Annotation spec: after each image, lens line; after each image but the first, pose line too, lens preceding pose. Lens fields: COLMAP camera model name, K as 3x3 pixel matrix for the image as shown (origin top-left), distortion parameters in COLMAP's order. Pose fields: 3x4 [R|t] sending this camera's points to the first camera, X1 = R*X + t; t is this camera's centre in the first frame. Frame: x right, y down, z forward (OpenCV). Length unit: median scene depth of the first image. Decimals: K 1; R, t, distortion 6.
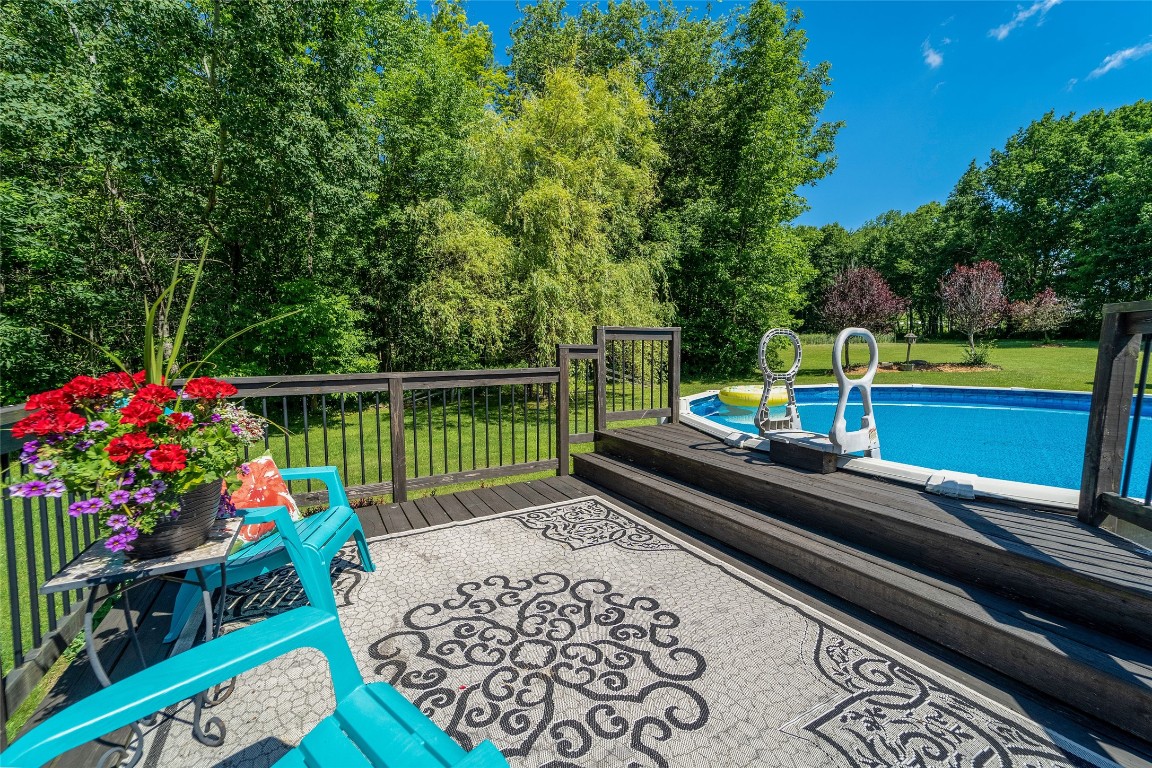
lens RADIAL K [[483.3, 0, 576.0], [0, 483.3, 384.0], [0, 0, 1]] dist [0.002830, -0.006088]
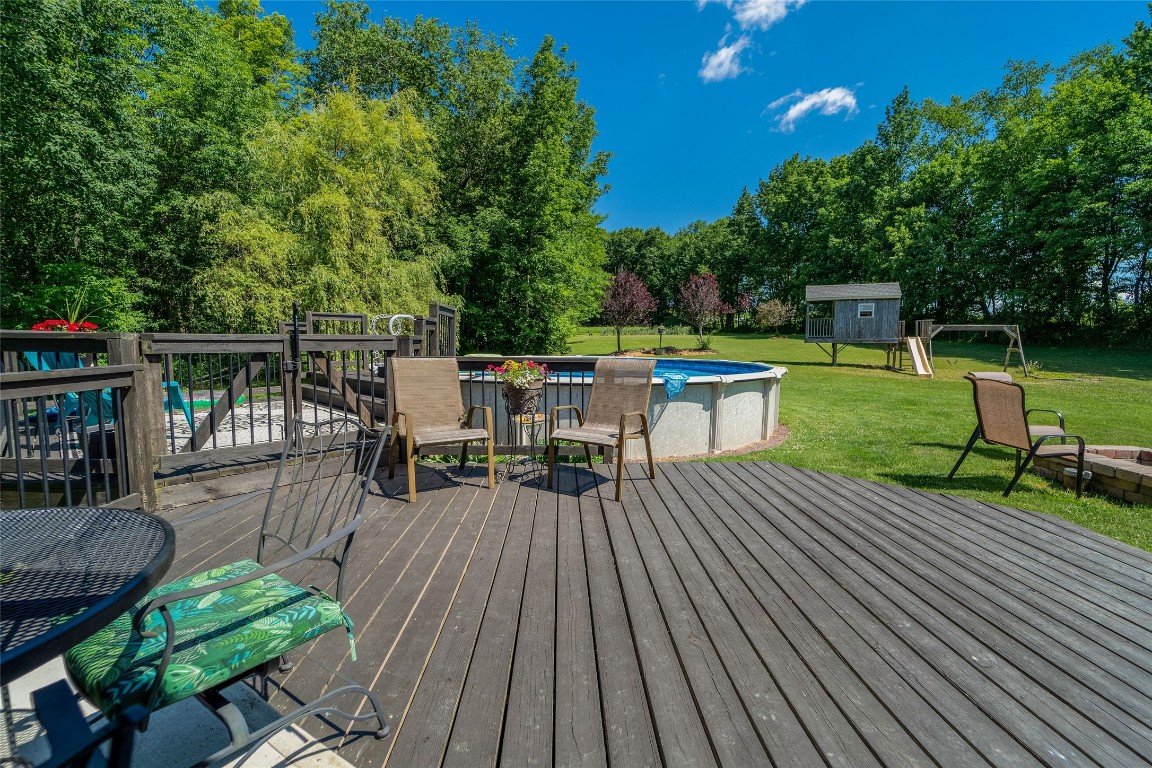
lens RADIAL K [[483.3, 0, 576.0], [0, 483.3, 384.0], [0, 0, 1]] dist [0.002830, -0.006088]
pose [[0.950783, -0.019394, 0.309251, 0.124283], [0.012993, 0.999657, 0.022743, 0.032951], [-0.309586, -0.017605, 0.950709, -0.281299]]
